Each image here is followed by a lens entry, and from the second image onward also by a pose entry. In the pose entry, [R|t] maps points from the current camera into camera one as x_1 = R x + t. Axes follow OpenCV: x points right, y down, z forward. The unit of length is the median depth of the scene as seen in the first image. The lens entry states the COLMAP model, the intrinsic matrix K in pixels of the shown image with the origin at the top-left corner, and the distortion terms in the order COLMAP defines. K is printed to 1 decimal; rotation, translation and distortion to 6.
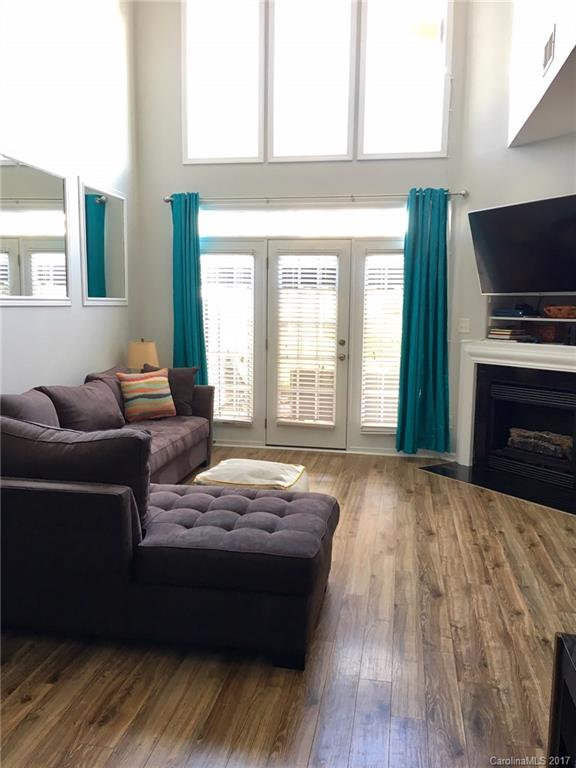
lens RADIAL K [[645.9, 0, 288.0], [0, 645.9, 384.0], [0, 0, 1]] dist [0.000157, -0.004368]
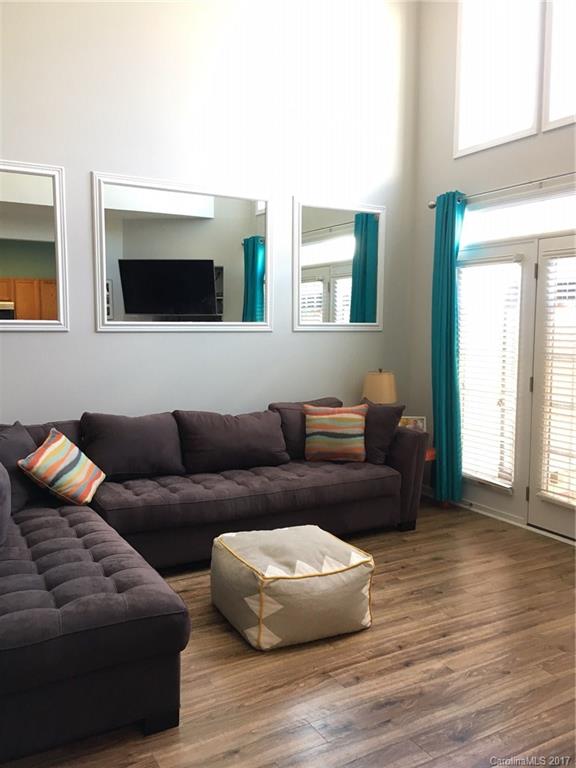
lens RADIAL K [[645.9, 0, 288.0], [0, 645.9, 384.0], [0, 0, 1]] dist [0.000157, -0.004368]
pose [[0.620962, 0.060672, -0.781489, 0.369696], [-0.092907, 0.995669, 0.003477, -0.040196], [0.778315, 0.070447, 0.623909, 0.351219]]
